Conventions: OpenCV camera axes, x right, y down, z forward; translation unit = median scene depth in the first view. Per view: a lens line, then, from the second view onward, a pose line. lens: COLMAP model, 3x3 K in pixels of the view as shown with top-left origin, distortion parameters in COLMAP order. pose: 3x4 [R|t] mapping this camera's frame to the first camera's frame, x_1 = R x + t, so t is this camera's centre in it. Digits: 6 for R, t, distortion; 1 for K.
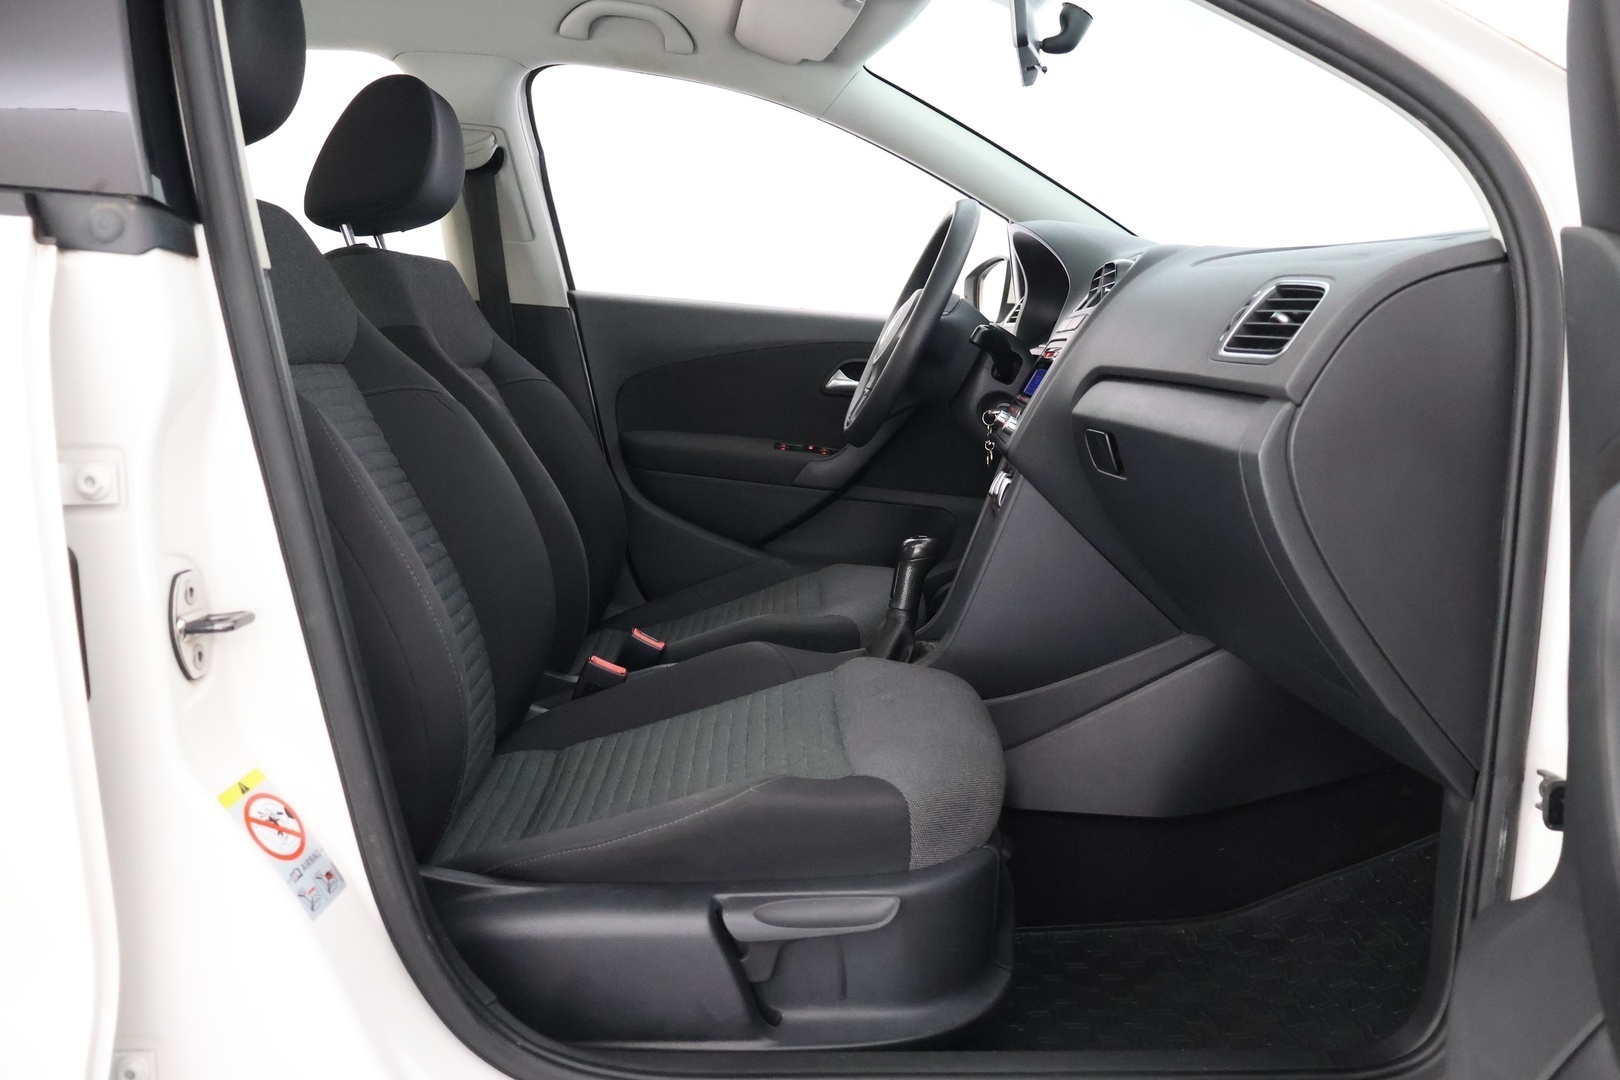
lens RADIAL K [[1345.4, 0, 810.0], [0, 1345.4, 540.0], [0, 0, 1]] dist [0.002430, 0.000502]
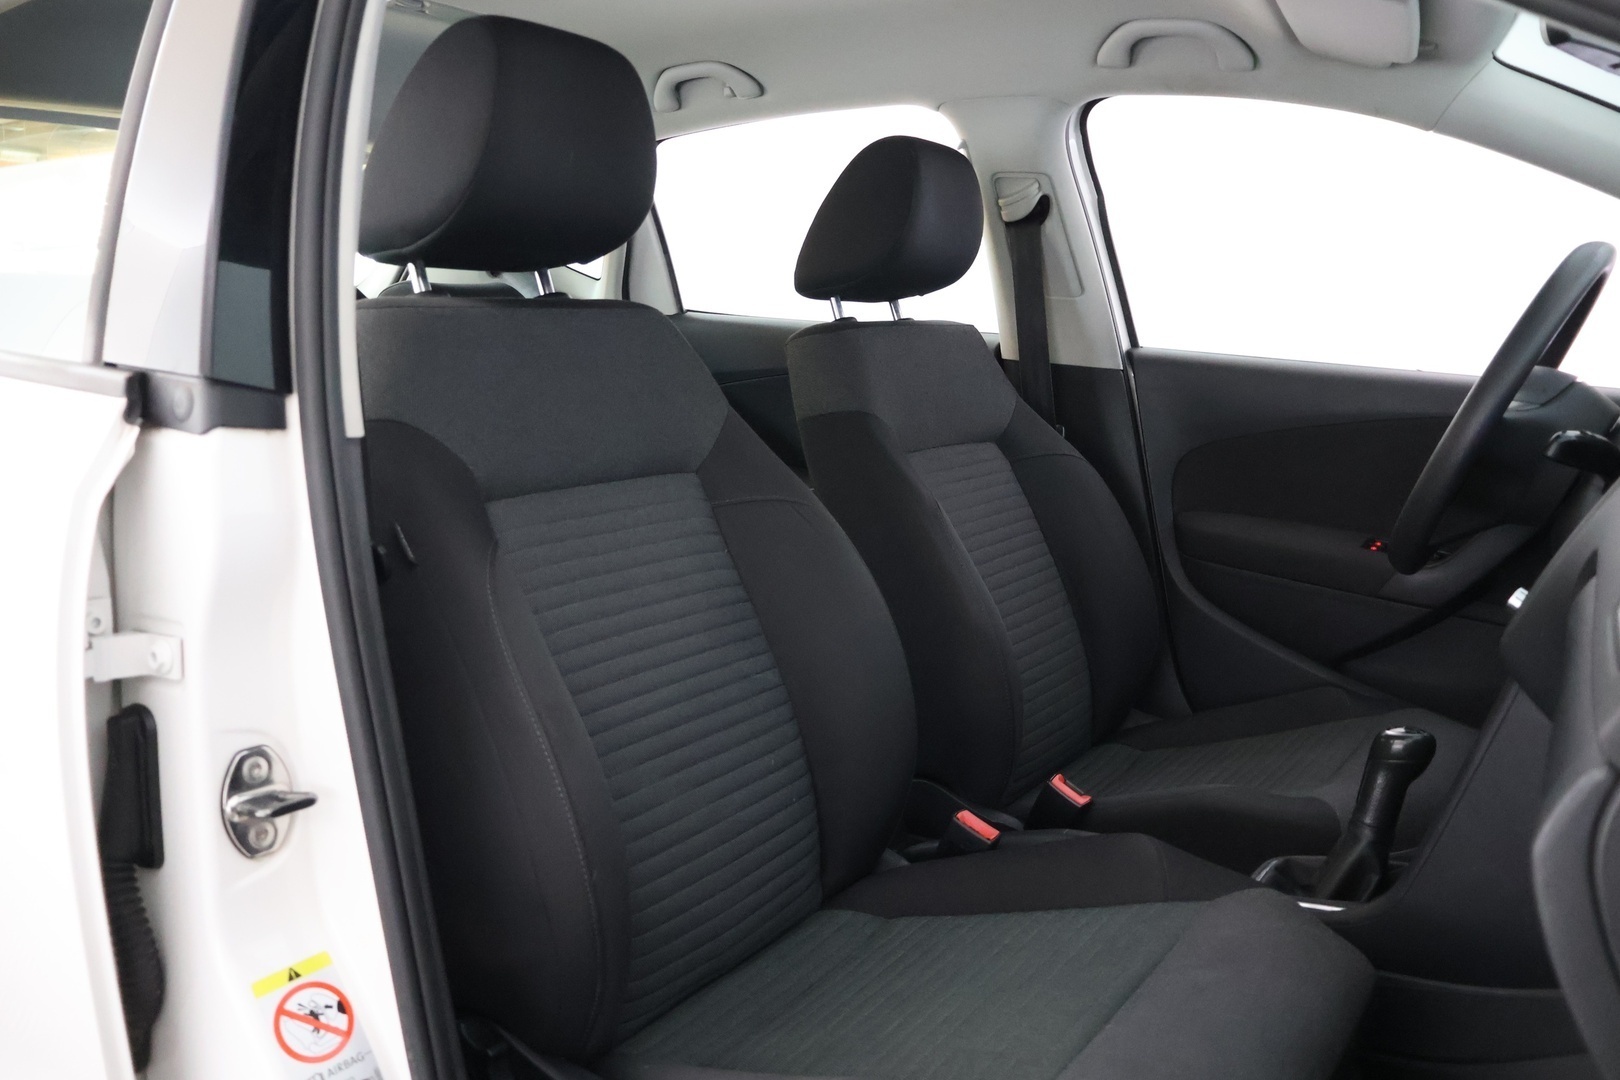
lens RADIAL K [[1345.4, 0, 810.0], [0, 1345.4, 540.0], [0, 0, 1]] dist [0.002430, 0.000502]
pose [[0.819342, 0.085904, -0.566832, 0.184326], [-0.079968, 0.996169, 0.035379, -0.086785], [0.567700, 0.016341, 0.823073, 0.185398]]
